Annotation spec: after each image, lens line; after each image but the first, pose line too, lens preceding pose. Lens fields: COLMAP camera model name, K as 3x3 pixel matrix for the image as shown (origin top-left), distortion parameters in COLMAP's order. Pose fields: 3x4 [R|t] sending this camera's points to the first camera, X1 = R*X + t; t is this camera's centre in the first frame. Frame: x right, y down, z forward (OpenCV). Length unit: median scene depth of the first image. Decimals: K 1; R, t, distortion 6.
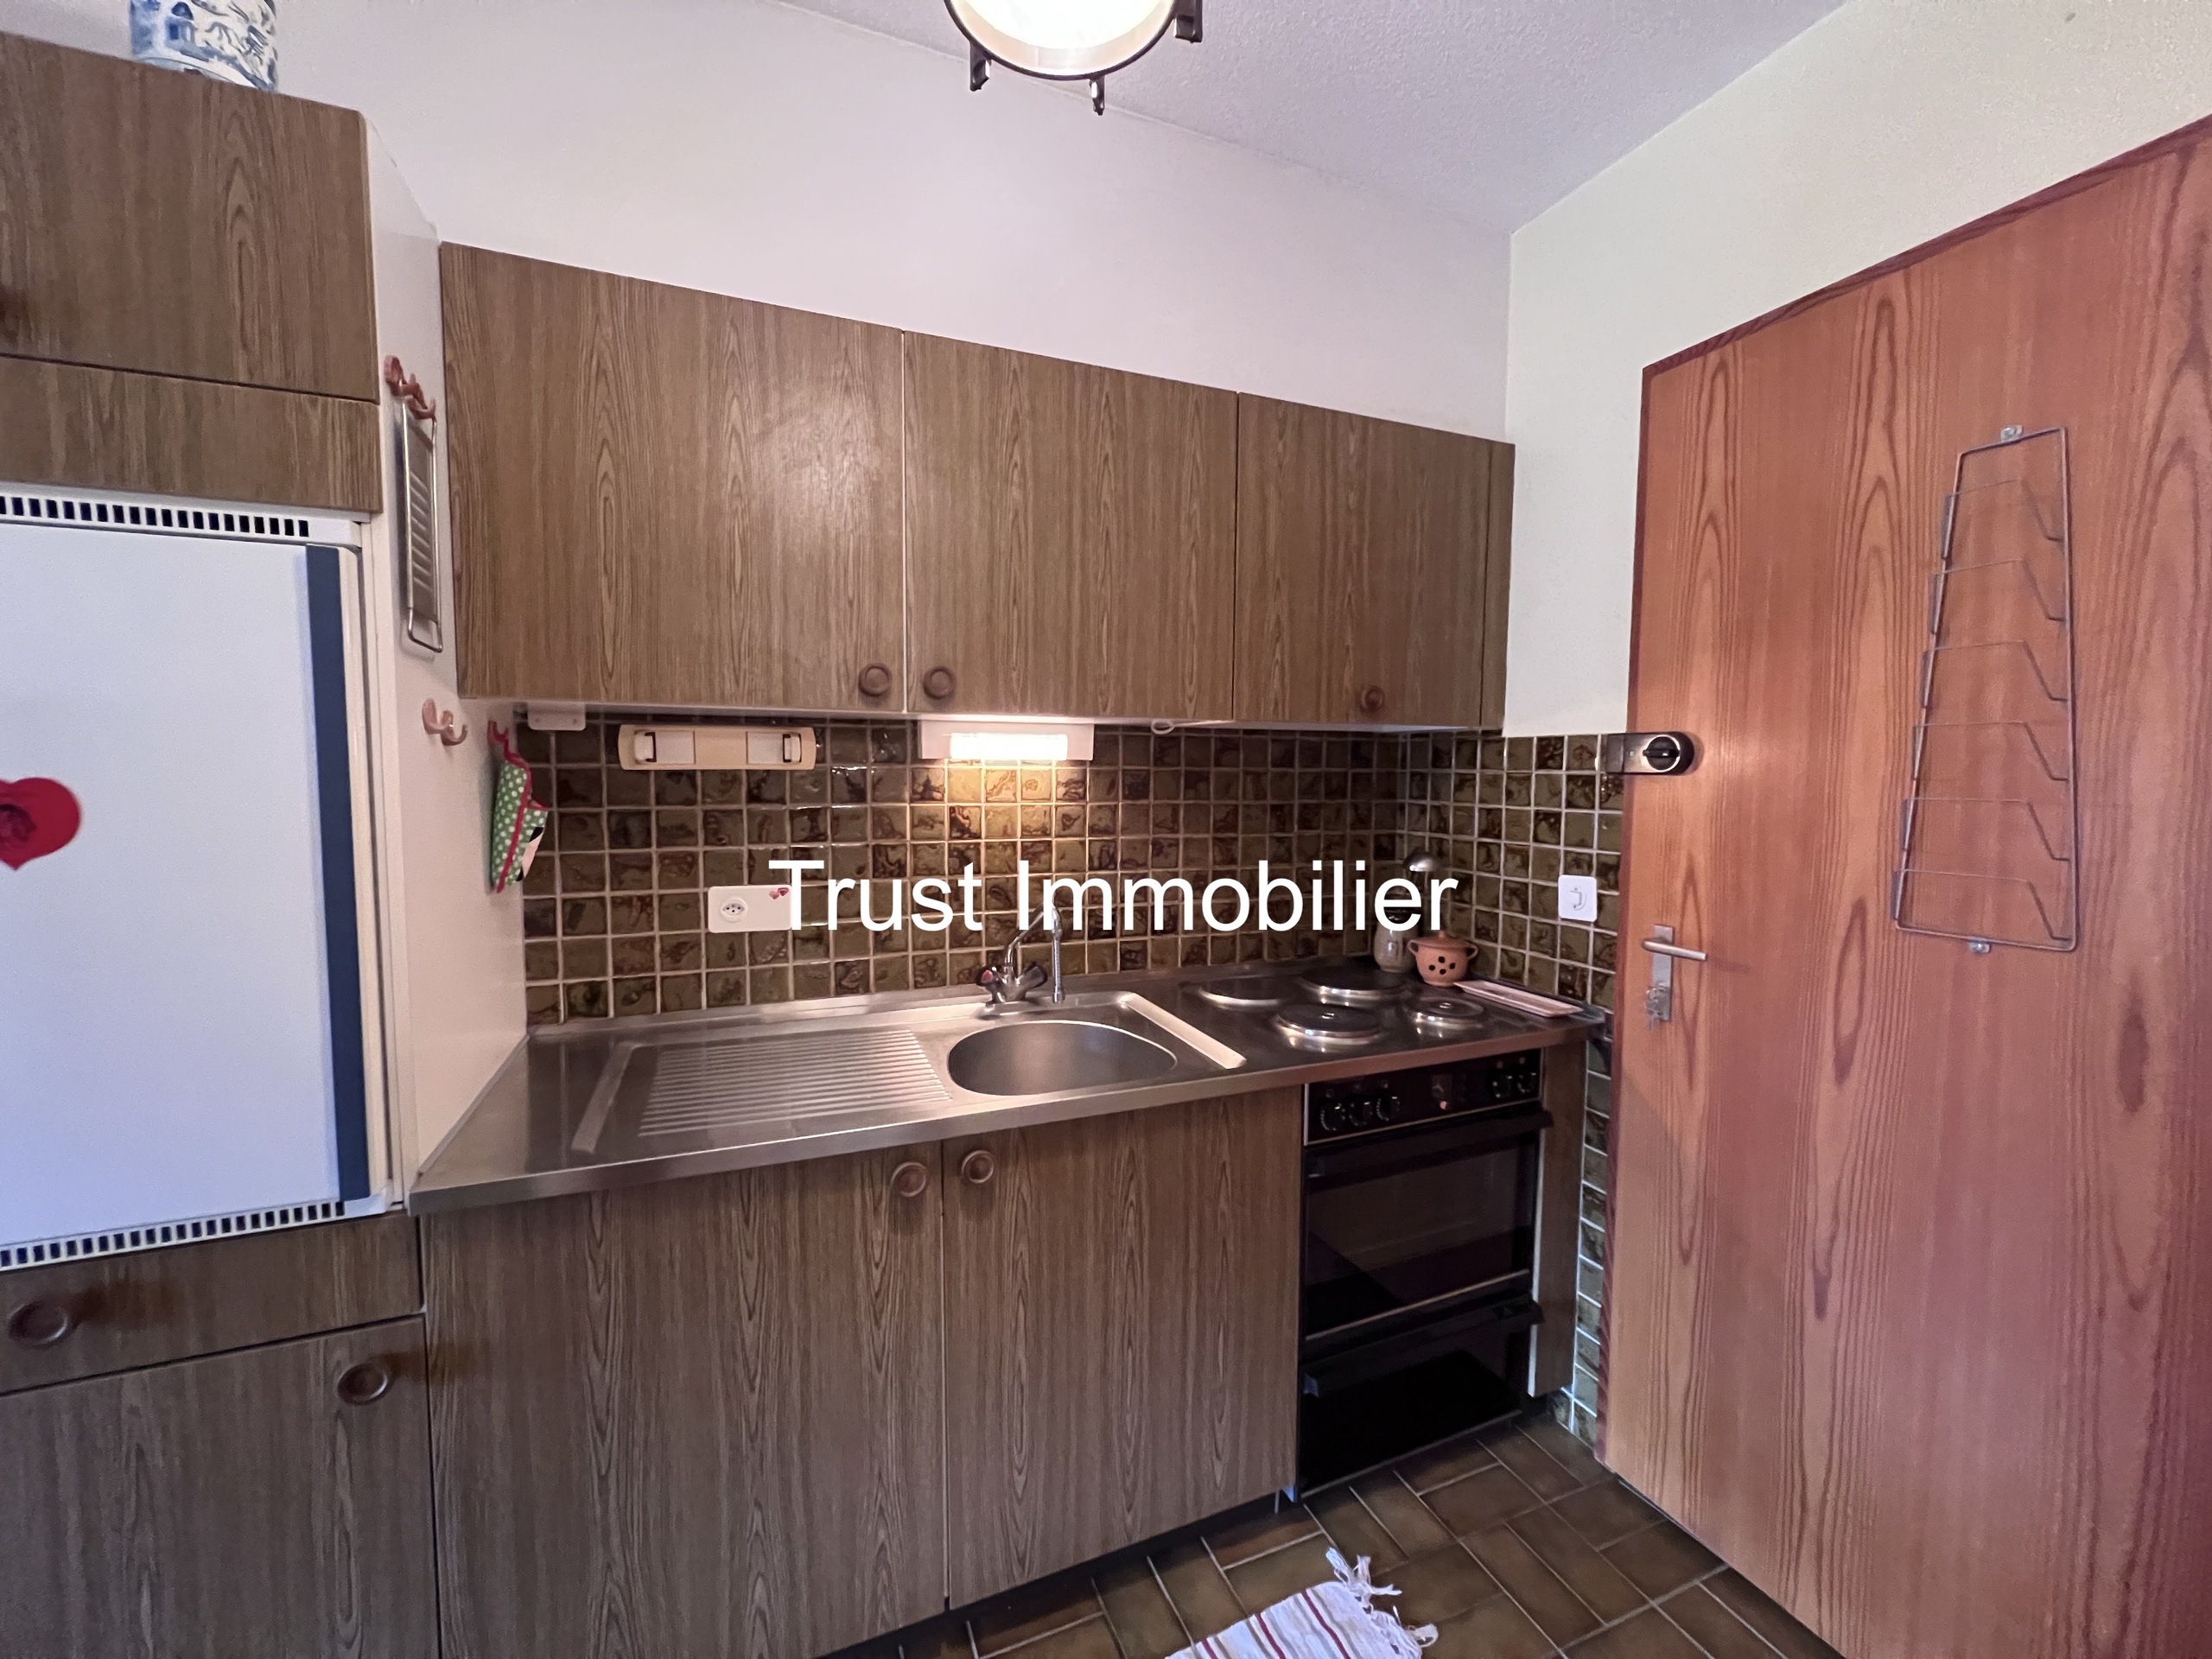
lens RADIAL K [[882.6, 0, 1100.2], [0, 882.6, 827.7], [0, 0, 1]] dist [-0.001938, 0.000274]
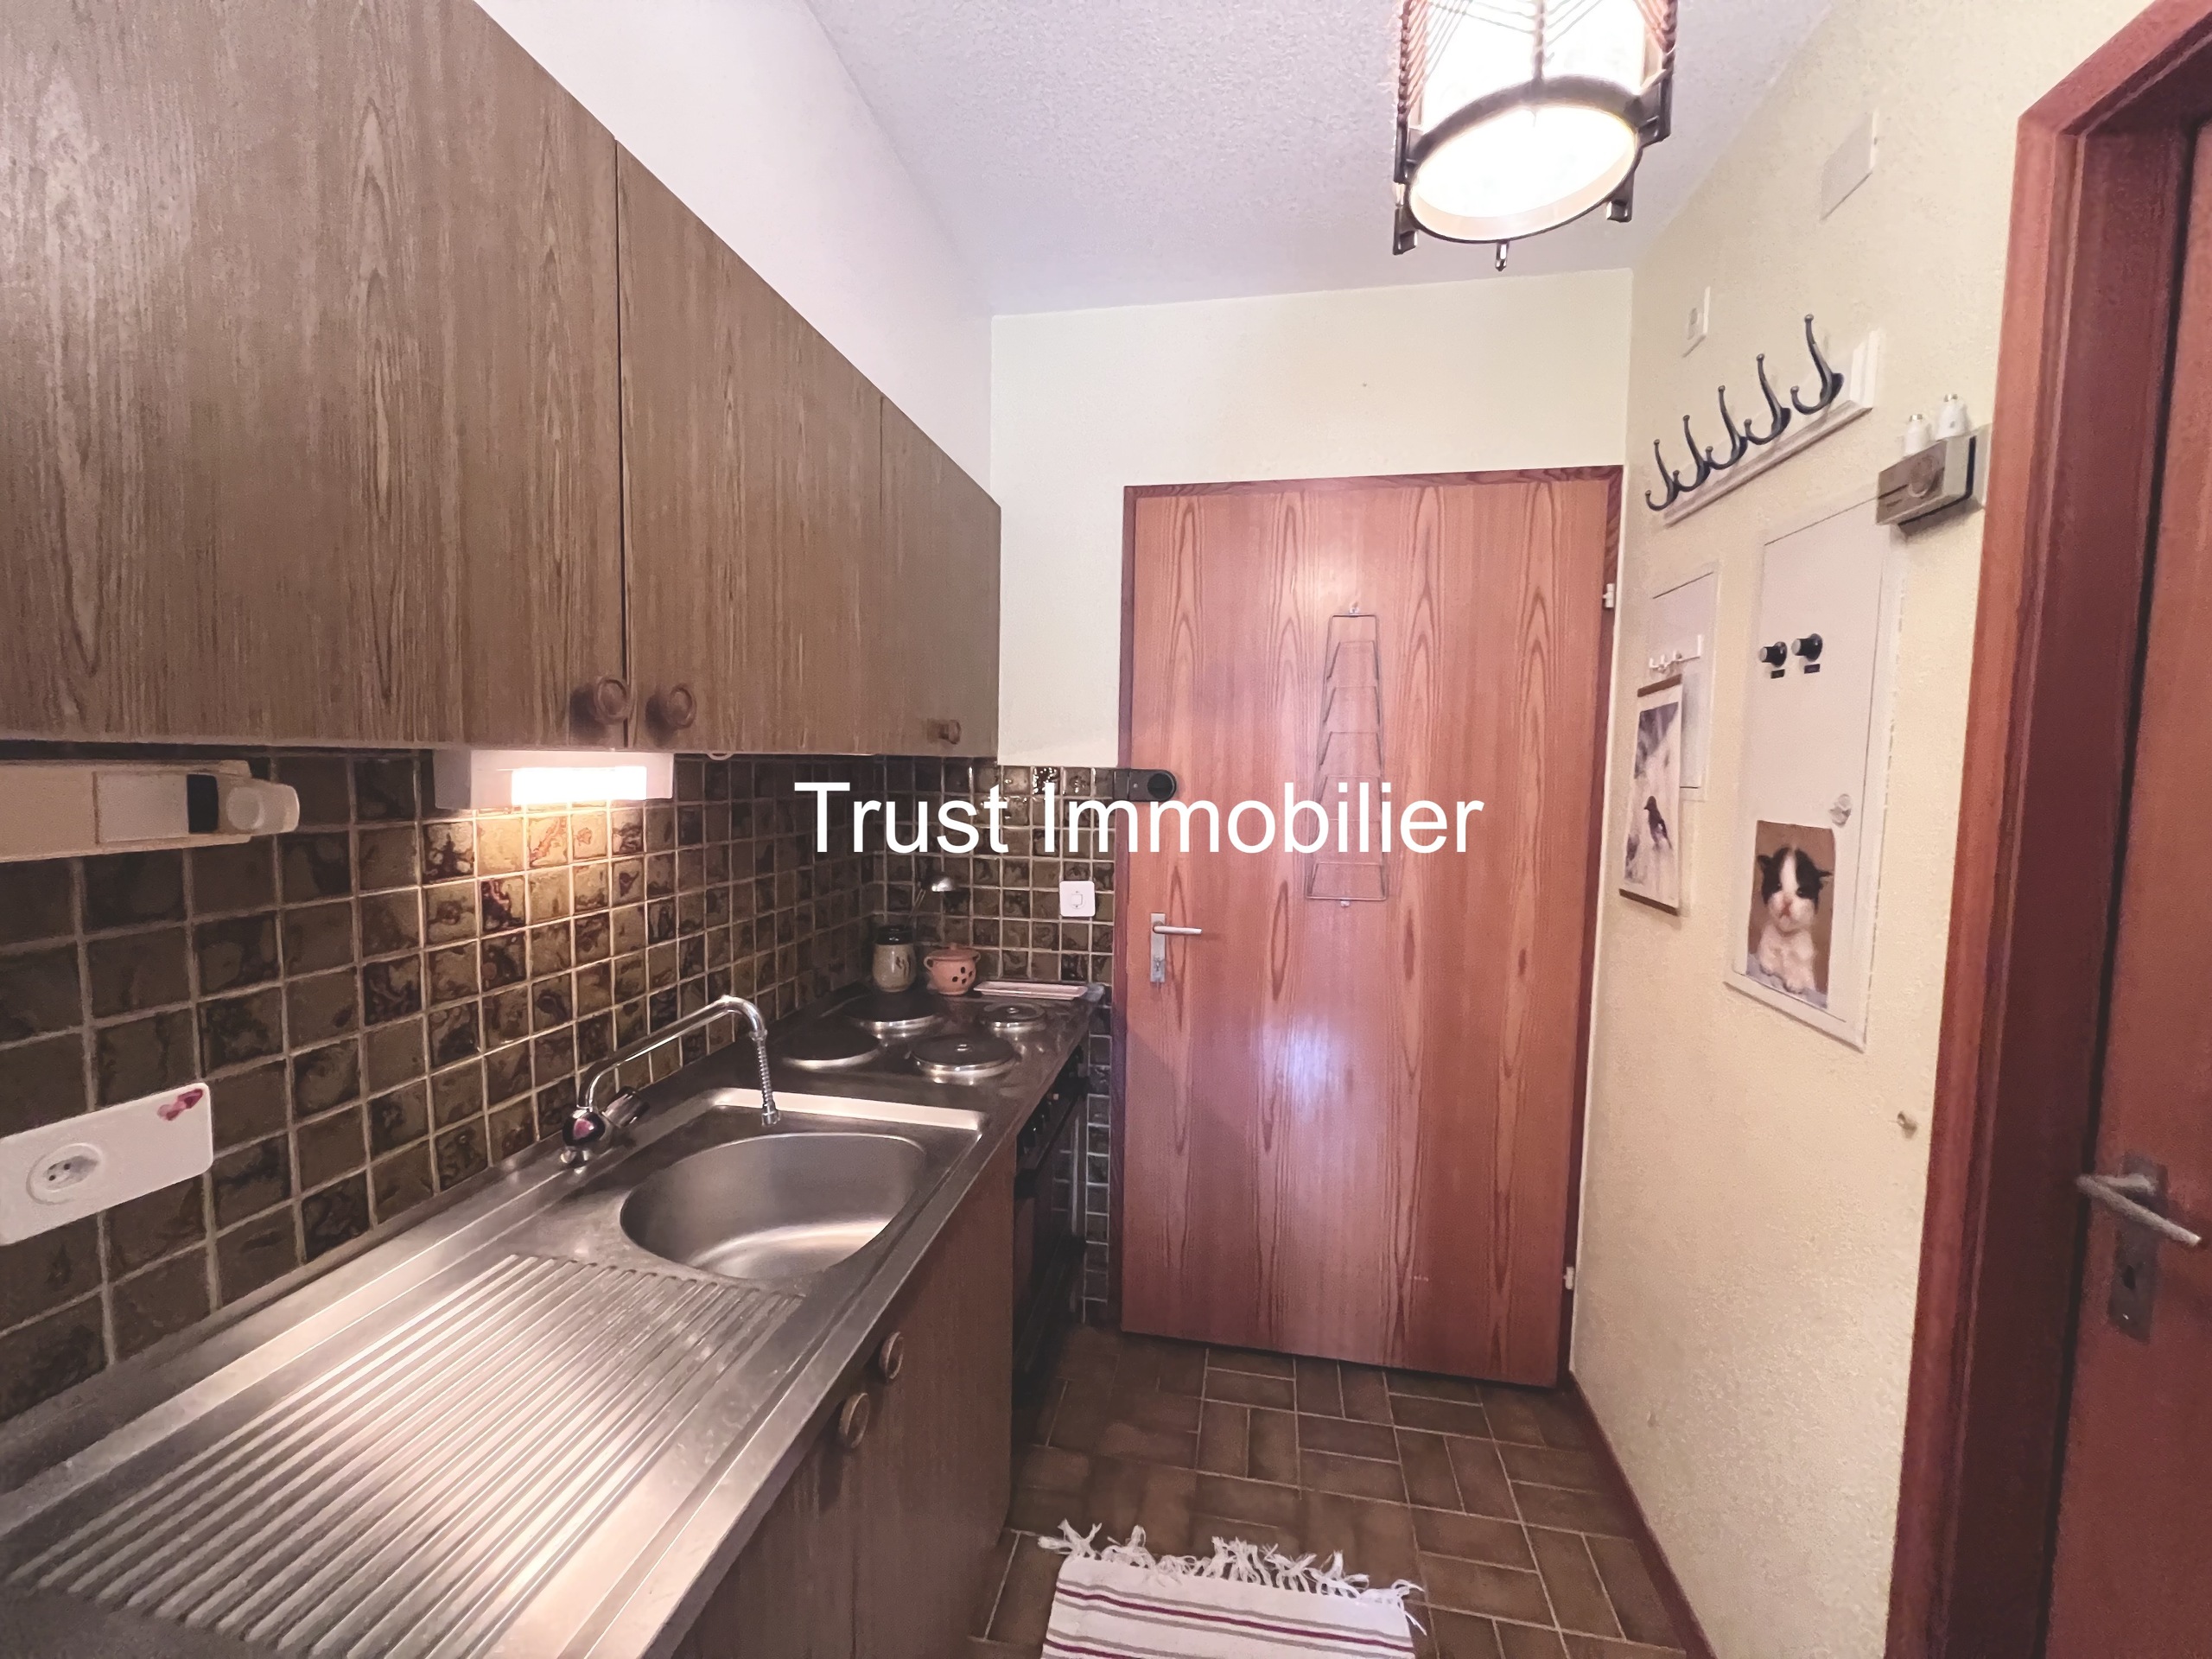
lens RADIAL K [[882.6, 0, 1107.4], [0, 882.6, 826.6], [0, 0, 1]] dist [-0.001938, 0.000274]
pose [[0.535842, -0.059761, 0.842201, -0.462315], [0.042647, 0.998134, 0.043692, -0.072443], [-0.843241, 0.012505, 0.537391, 0.297316]]
